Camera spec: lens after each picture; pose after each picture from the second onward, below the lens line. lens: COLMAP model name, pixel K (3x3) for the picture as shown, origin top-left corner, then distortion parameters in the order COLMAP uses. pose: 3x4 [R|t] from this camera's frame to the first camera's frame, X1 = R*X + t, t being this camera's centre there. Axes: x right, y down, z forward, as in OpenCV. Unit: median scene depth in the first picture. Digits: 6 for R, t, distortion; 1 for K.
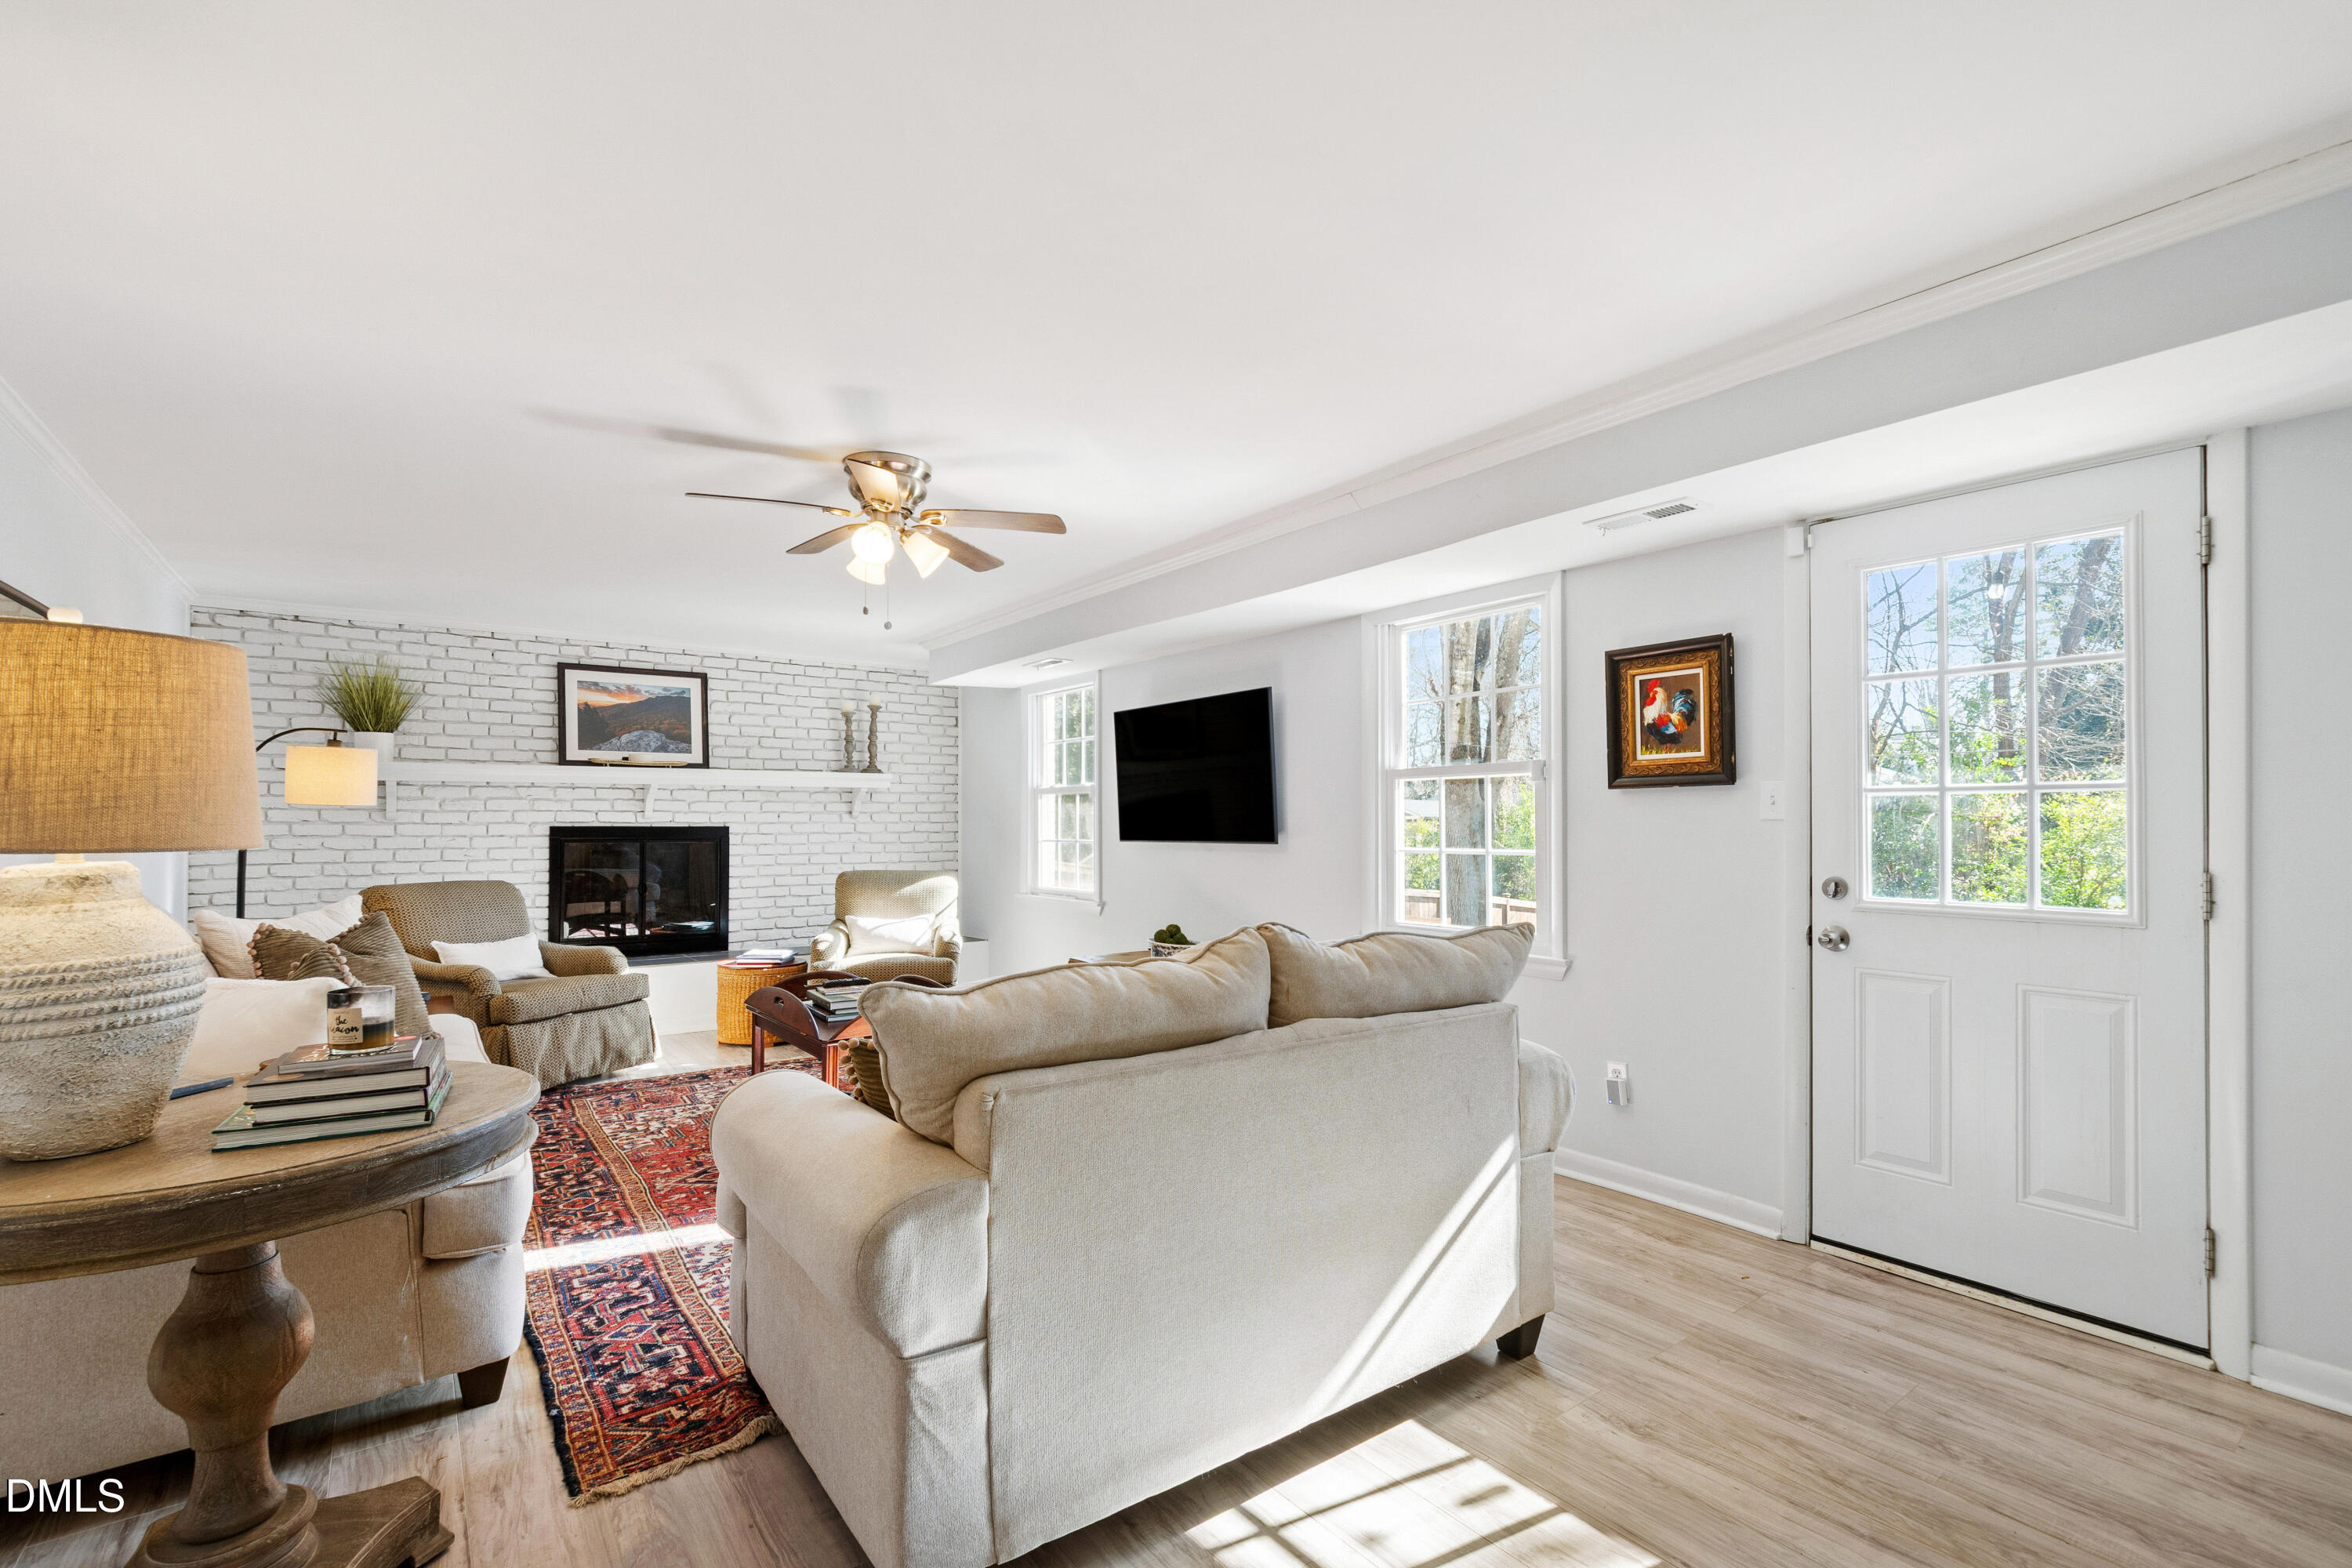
lens RADIAL K [[1035.7, 0, 1168.3], [0, 1035.7, 817.1], [0, 0, 1]] dist [0.000012, 0.007291]
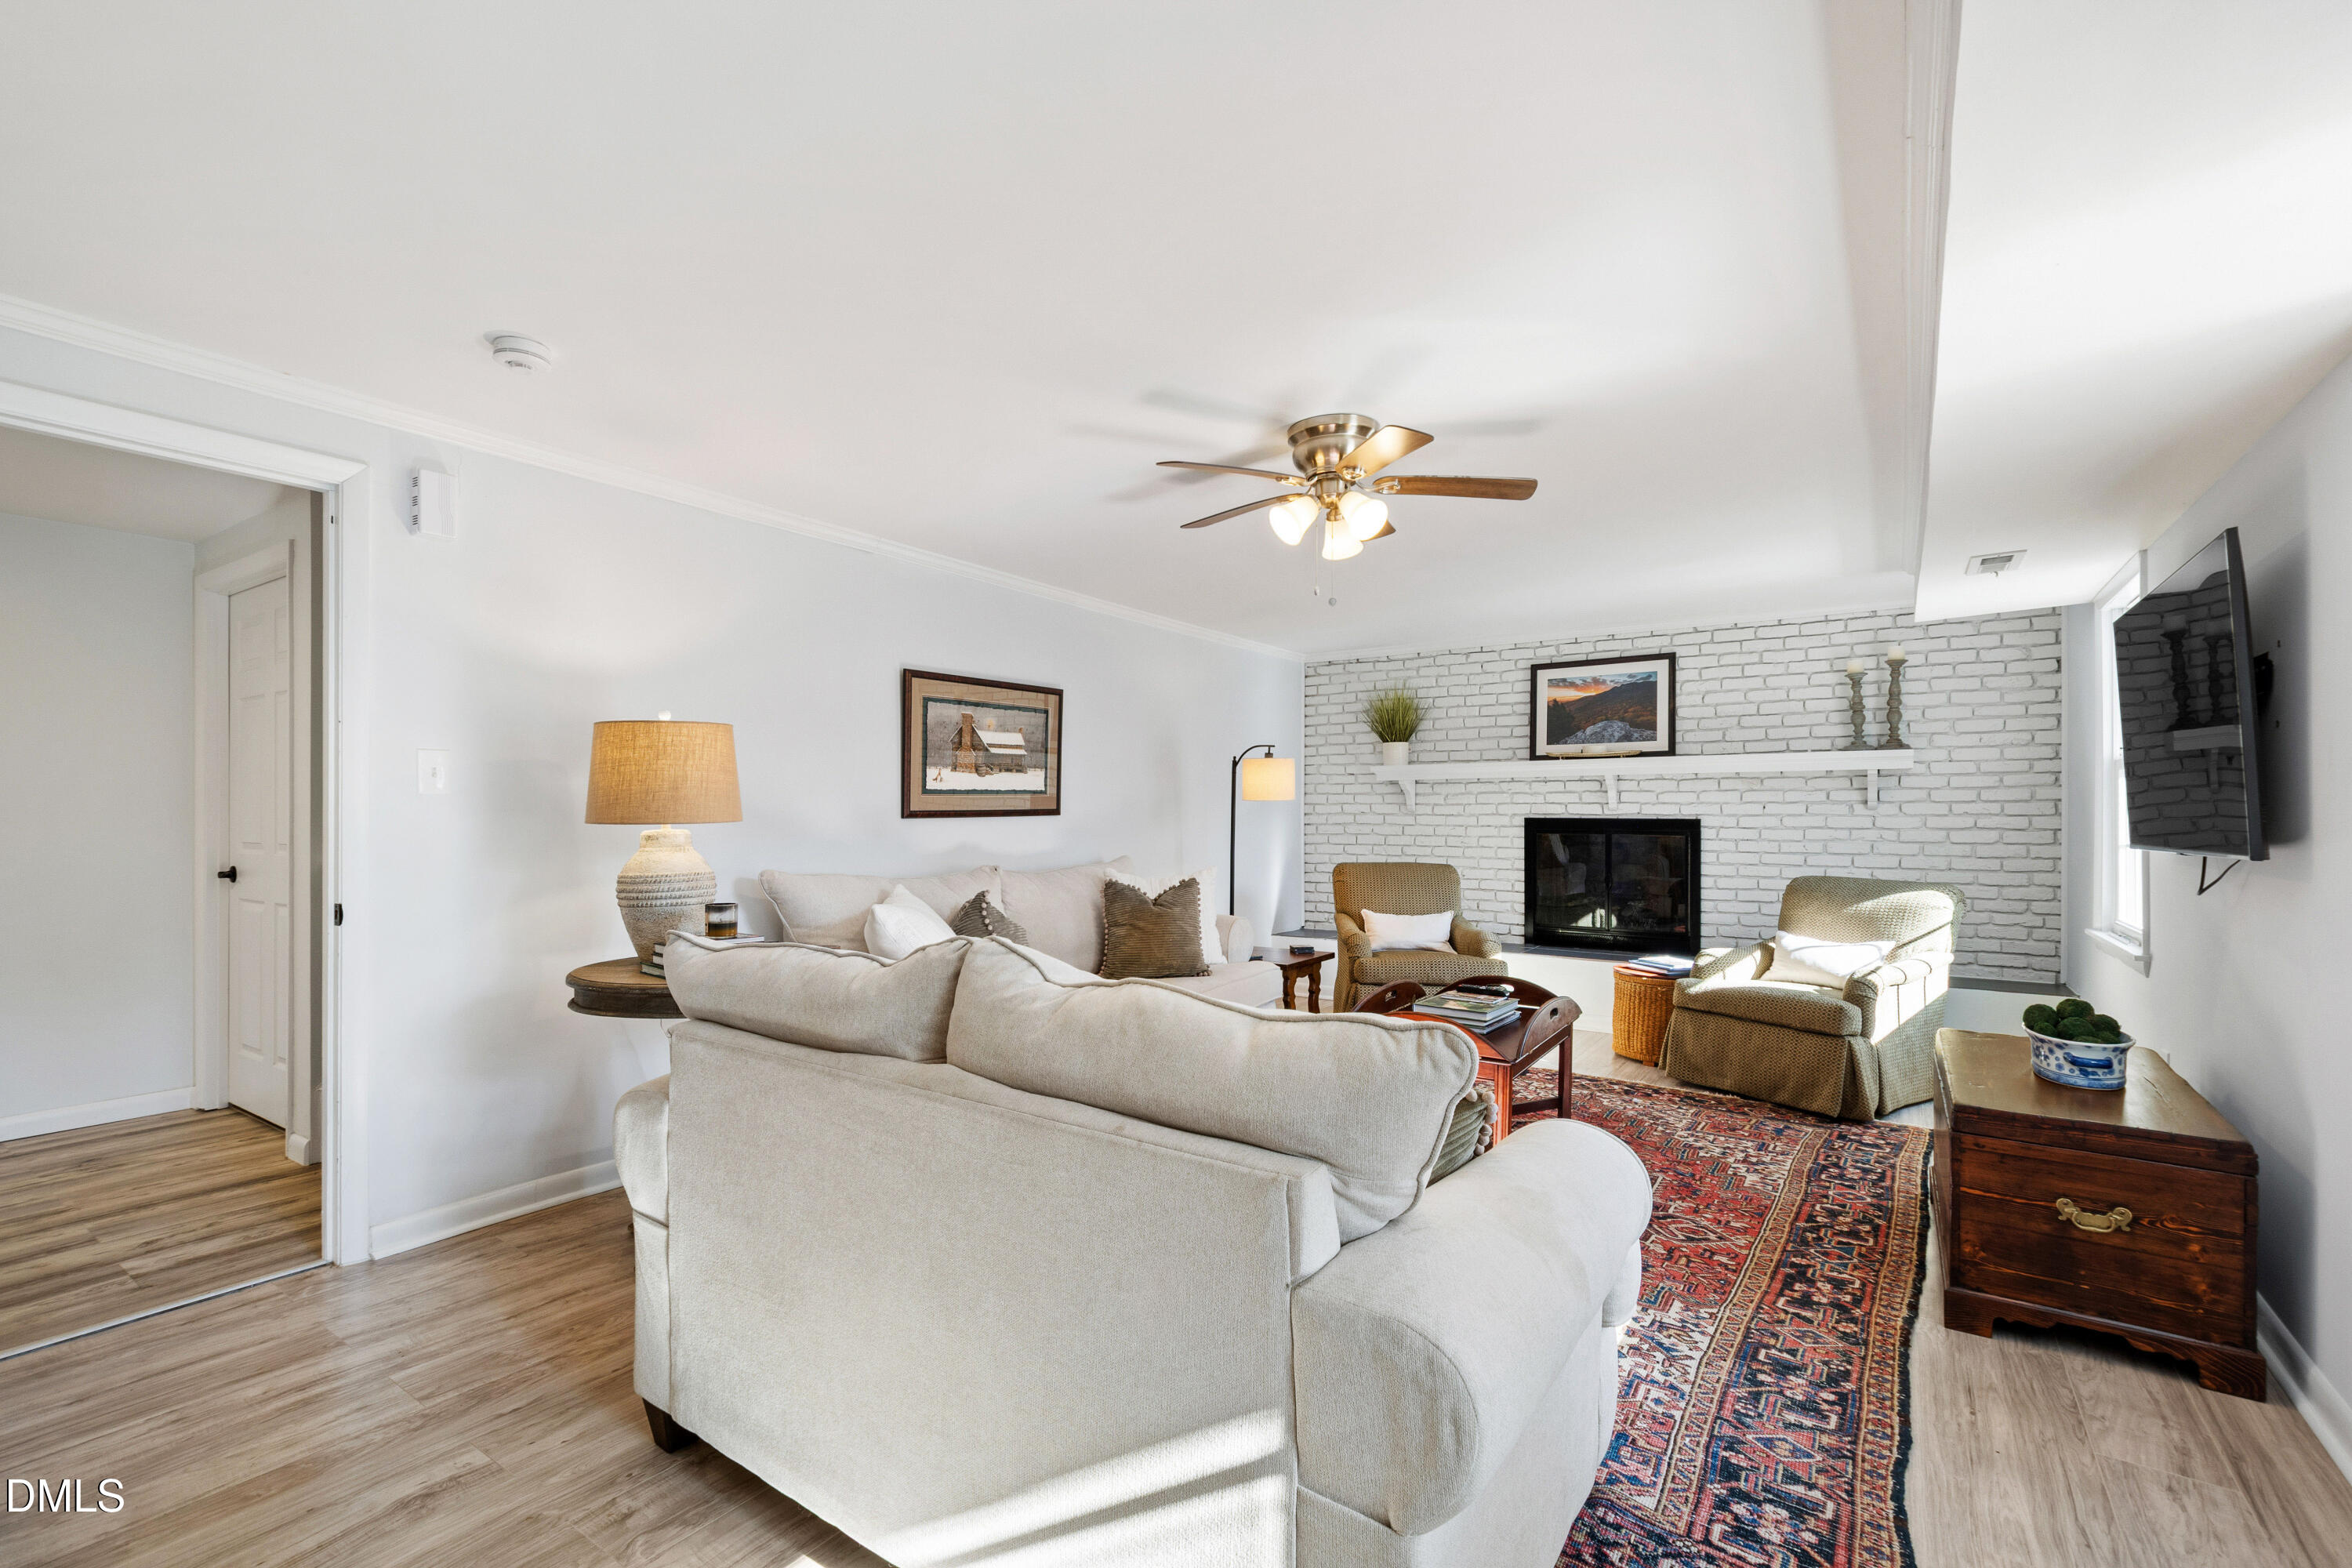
lens RADIAL K [[1035.7, 0, 1168.3], [0, 1035.7, 817.1], [0, 0, 1]] dist [0.000012, 0.007291]
pose [[0.326151, 0.003408, -0.945312, 0.289562], [0.002341, 0.999988, 0.004413, 0.002424], [0.945315, -0.003653, 0.326139, 0.284986]]
